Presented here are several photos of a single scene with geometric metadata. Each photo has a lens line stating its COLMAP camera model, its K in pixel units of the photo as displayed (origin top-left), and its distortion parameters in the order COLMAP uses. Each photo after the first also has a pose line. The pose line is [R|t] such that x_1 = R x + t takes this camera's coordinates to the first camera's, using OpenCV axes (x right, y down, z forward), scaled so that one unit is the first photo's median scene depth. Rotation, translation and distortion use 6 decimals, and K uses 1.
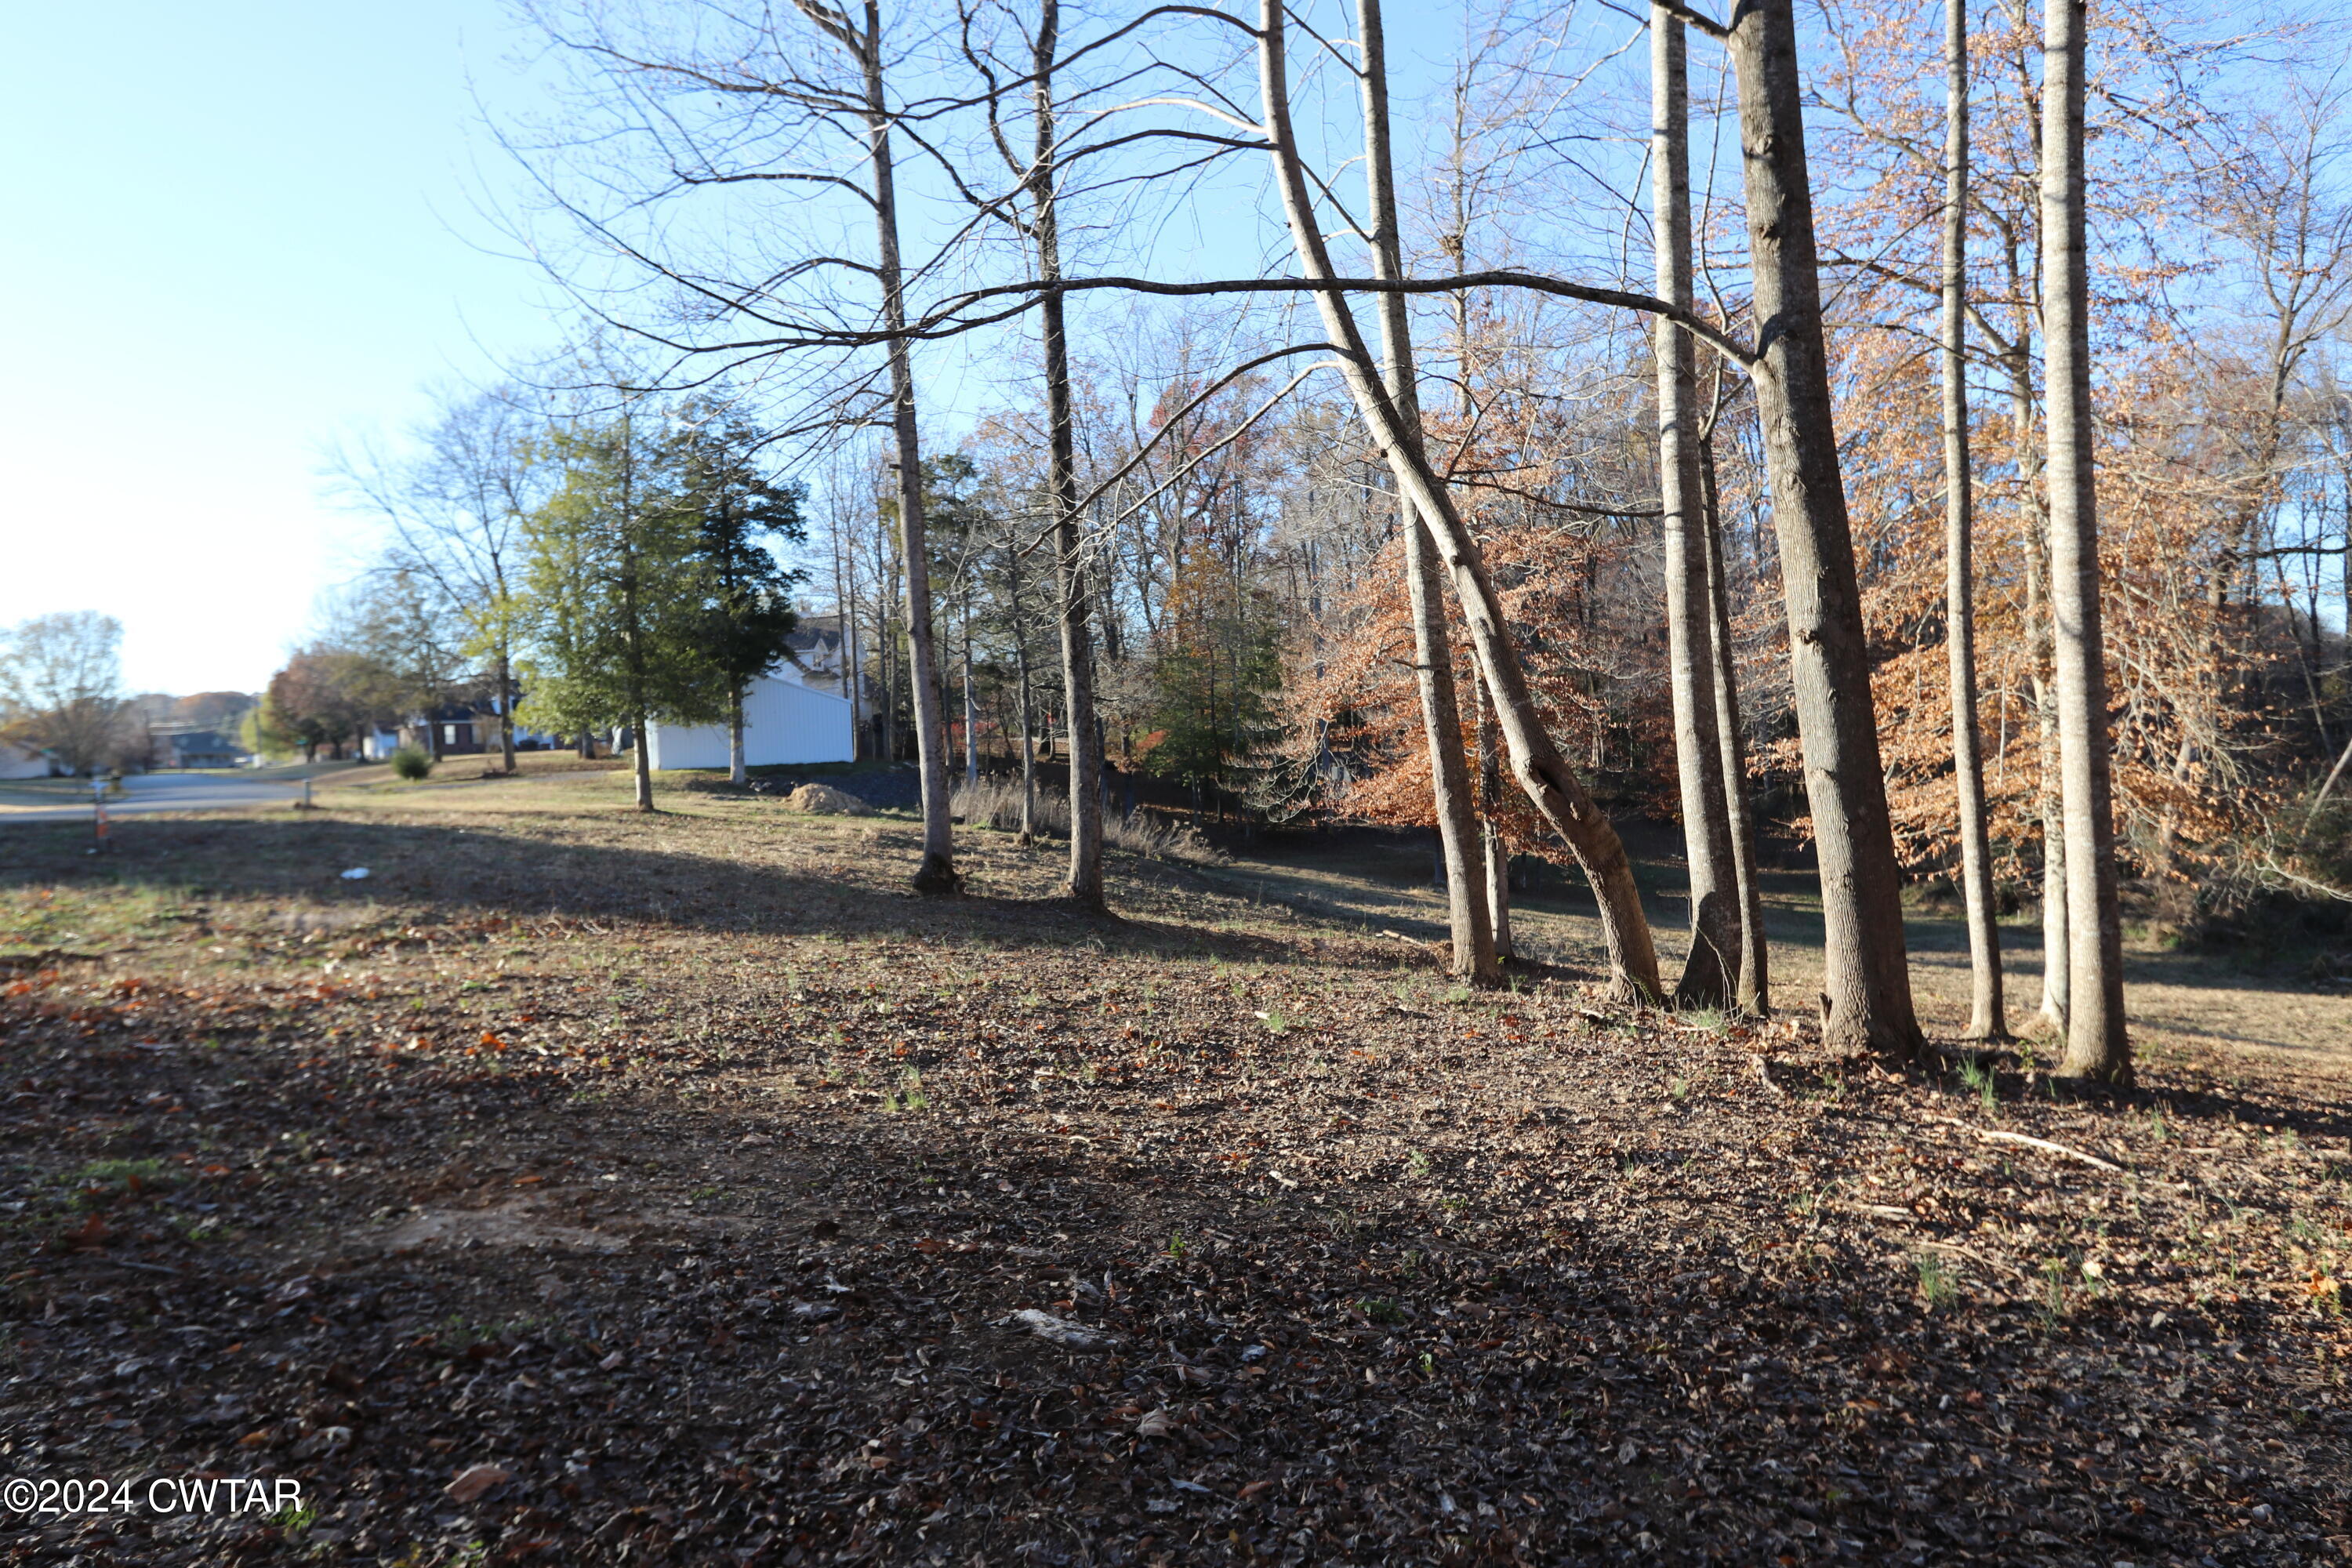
lens RADIAL K [[1563.3, 0, 1174.6], [0, 1563.3, 796.6], [0, 0, 1]] dist [-0.014698, 0.018308]
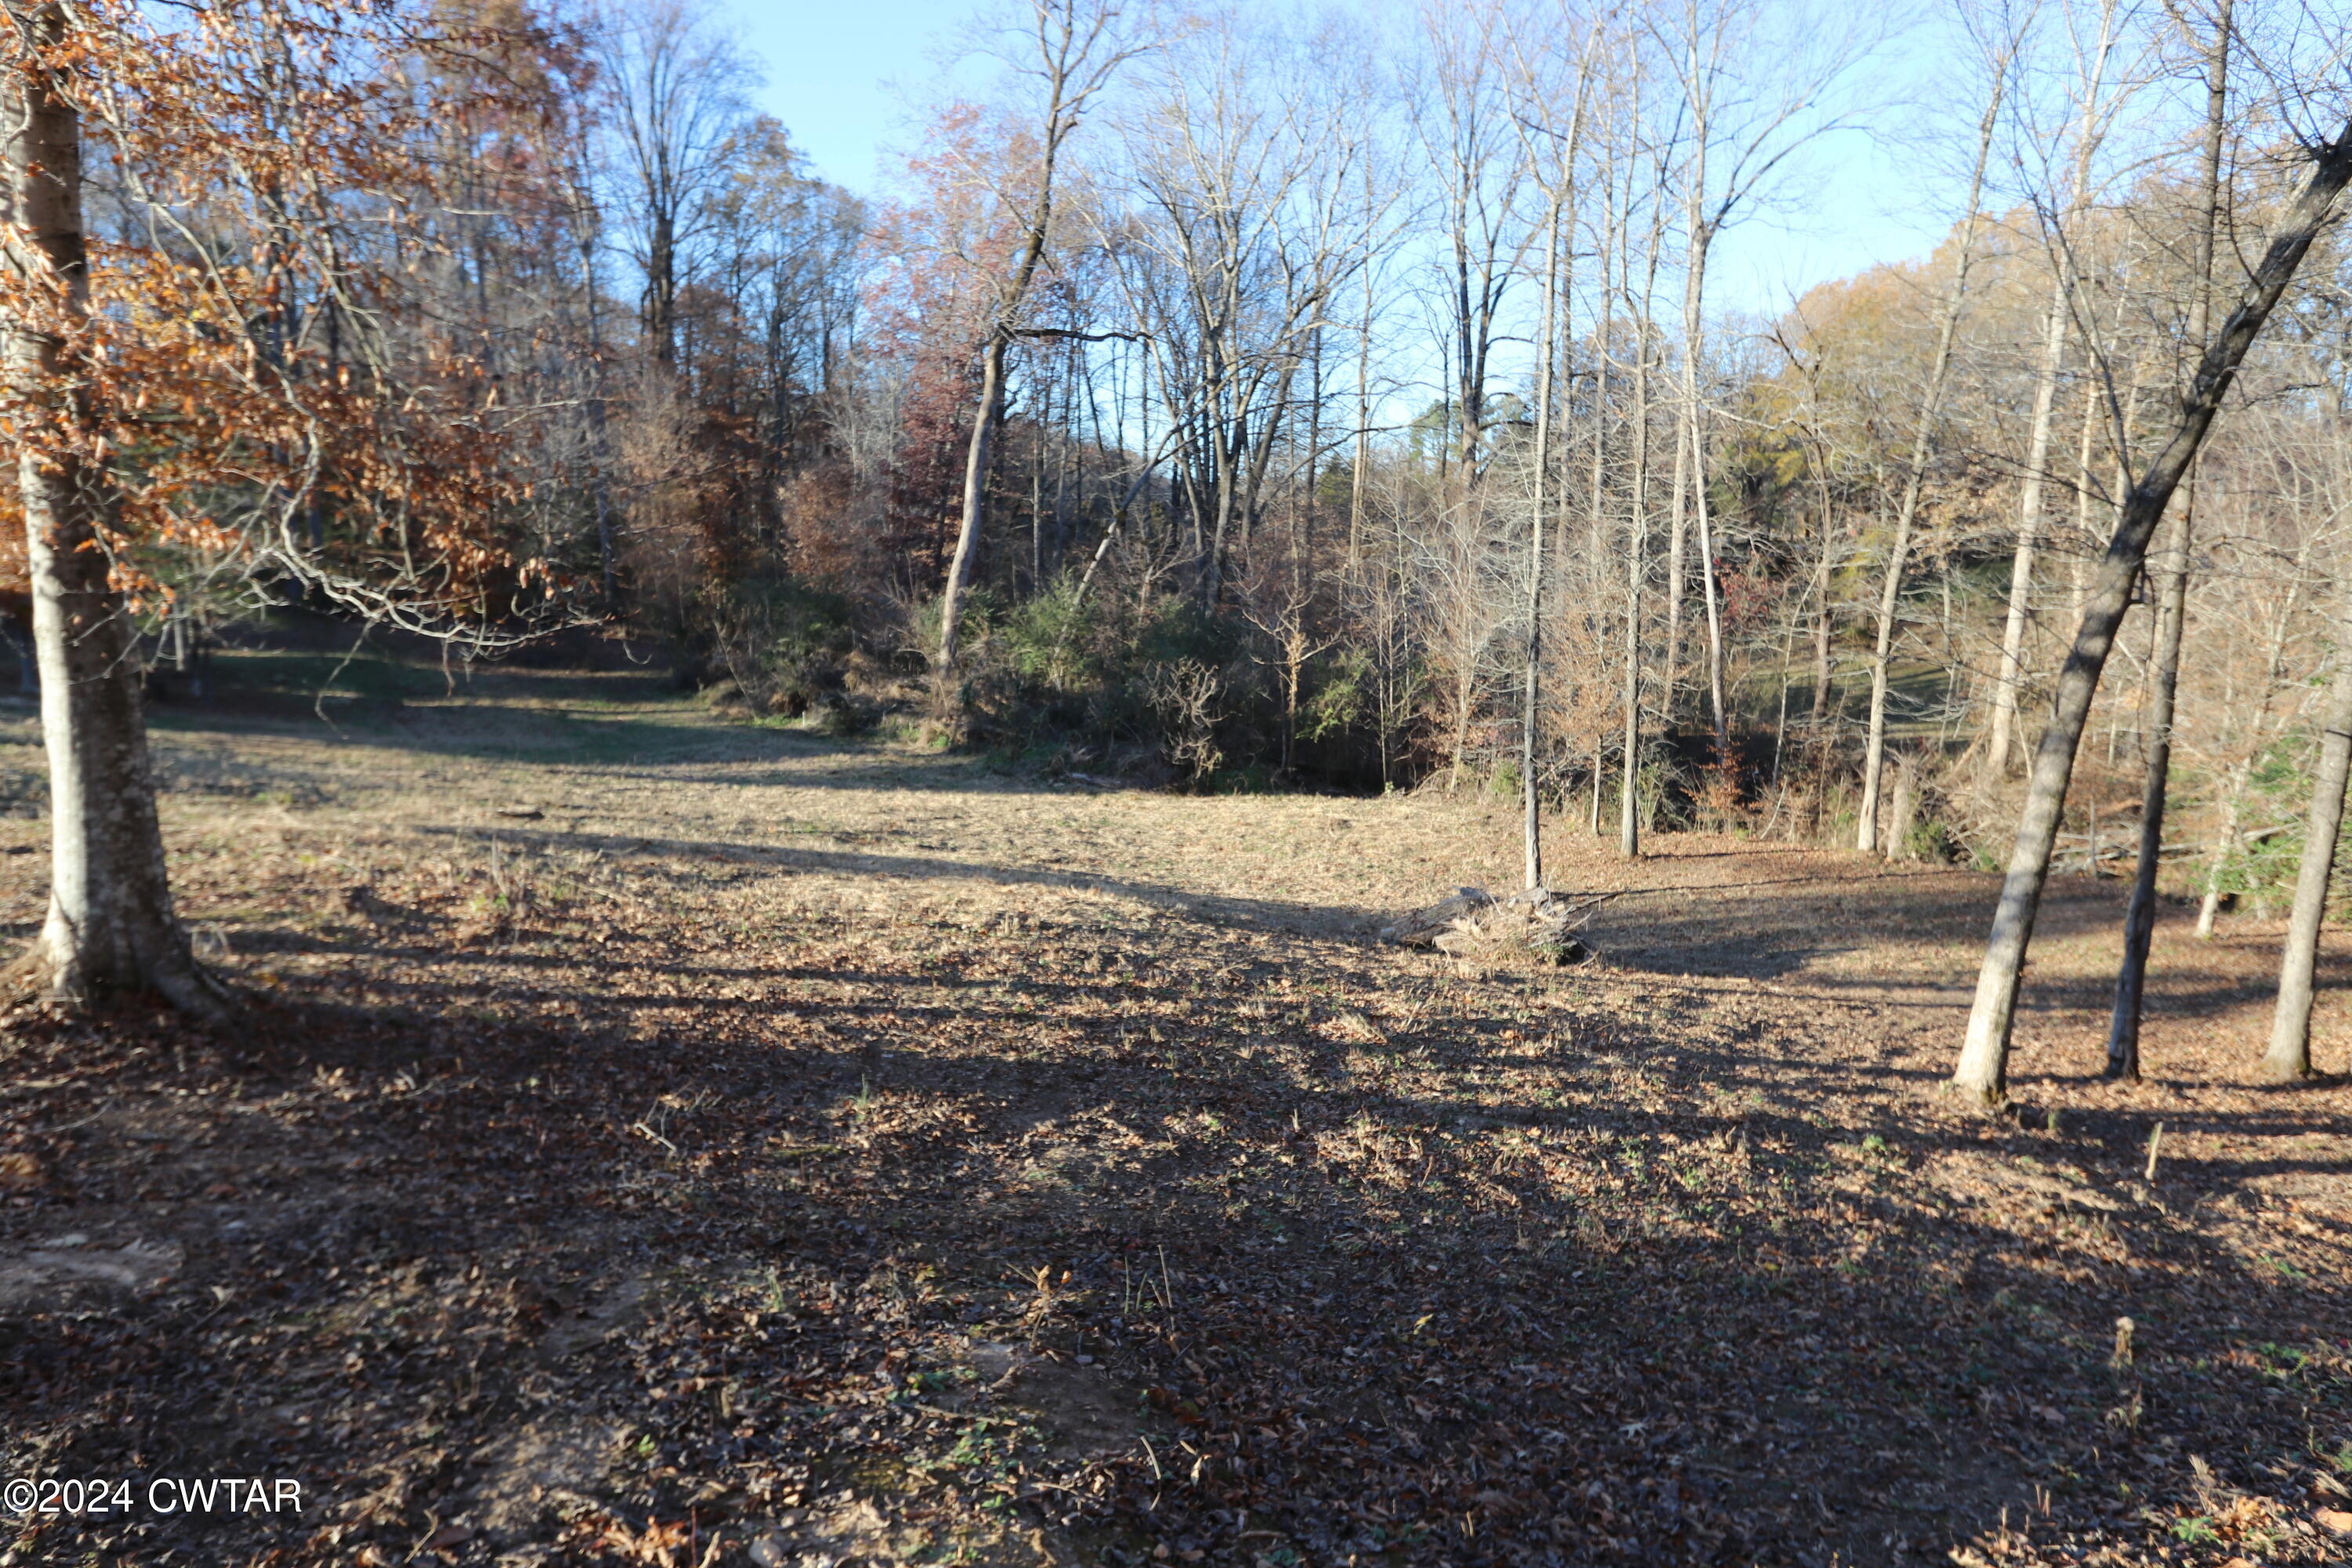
lens RADIAL K [[1563.3, 0, 1169.3], [0, 1563.3, 793.8], [0, 0, 1]] dist [-0.014698, 0.018308]
pose [[0.802105, -0.053836, 0.594751, 0.572331], [-0.016964, 0.993472, 0.112806, 0.049600], [-0.596942, -0.100572, 0.795956, 0.513976]]
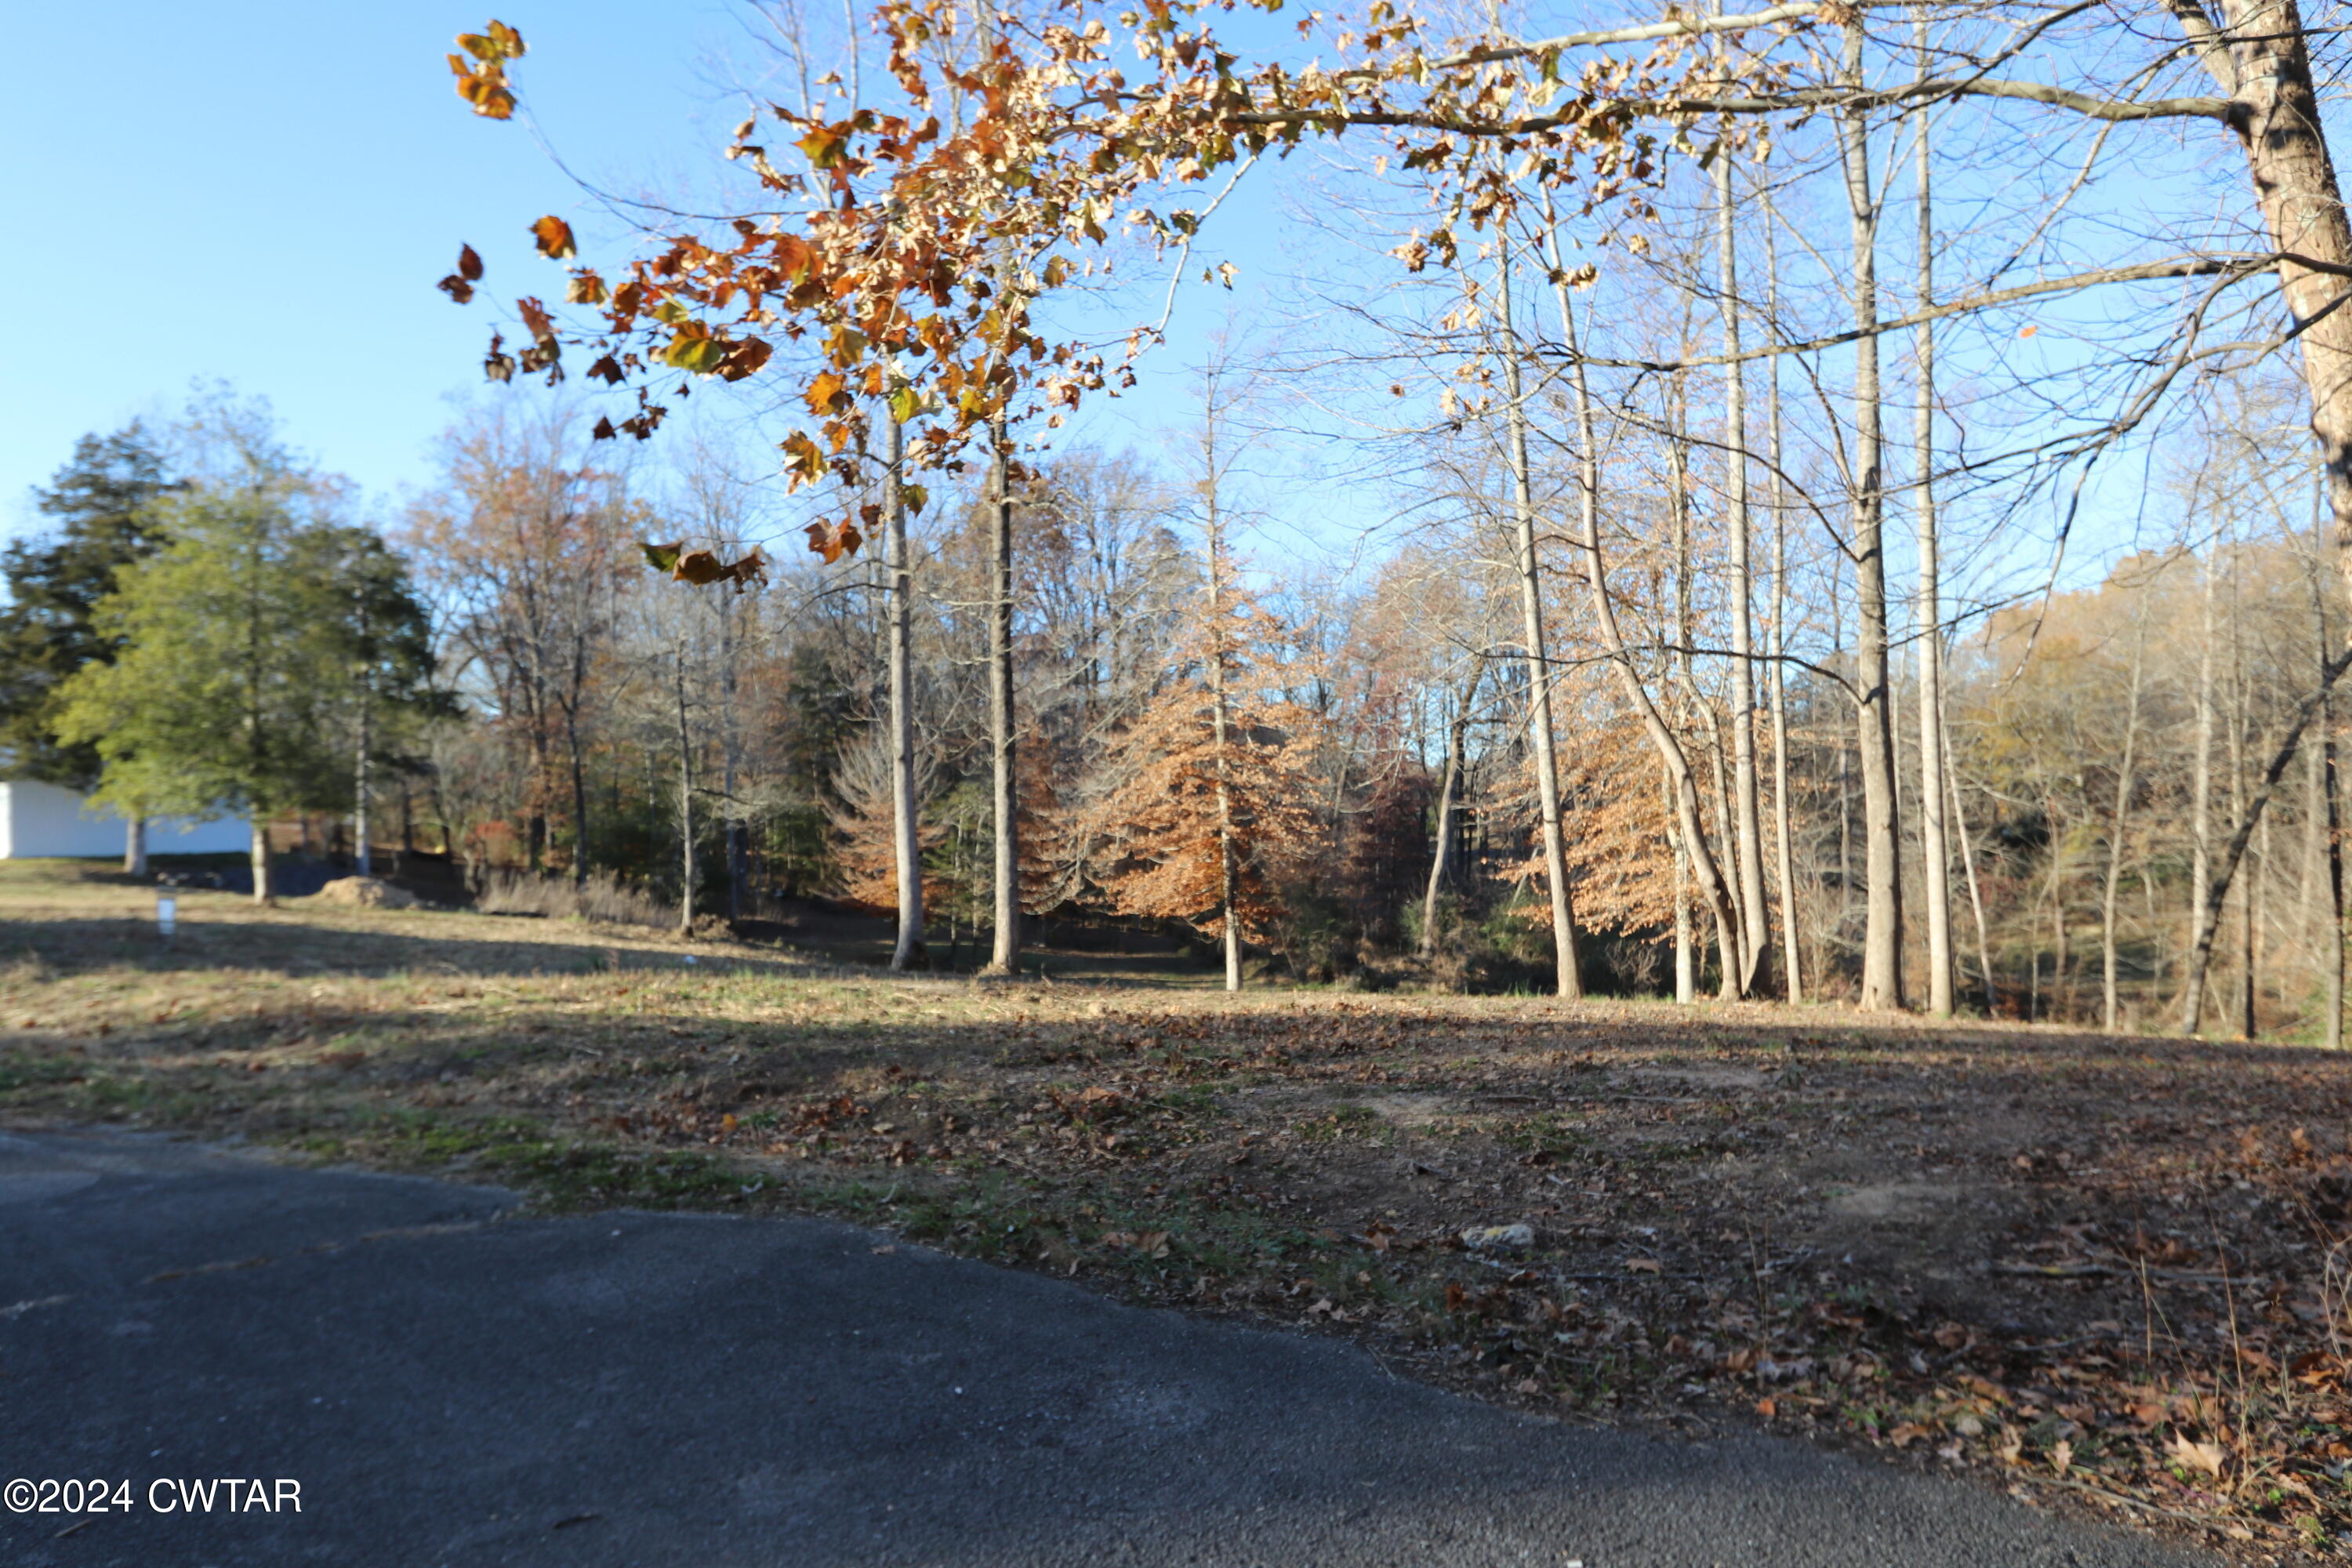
lens RADIAL K [[1563.3, 0, 1175.6], [0, 1563.3, 785.0], [0, 0, 1]] dist [-0.014698, 0.018308]
pose [[0.856628, 0.037211, 0.514590, -0.857835], [-0.002373, 0.997669, -0.068193, -0.002127], [-0.515928, 0.057195, 0.854720, -0.218374]]
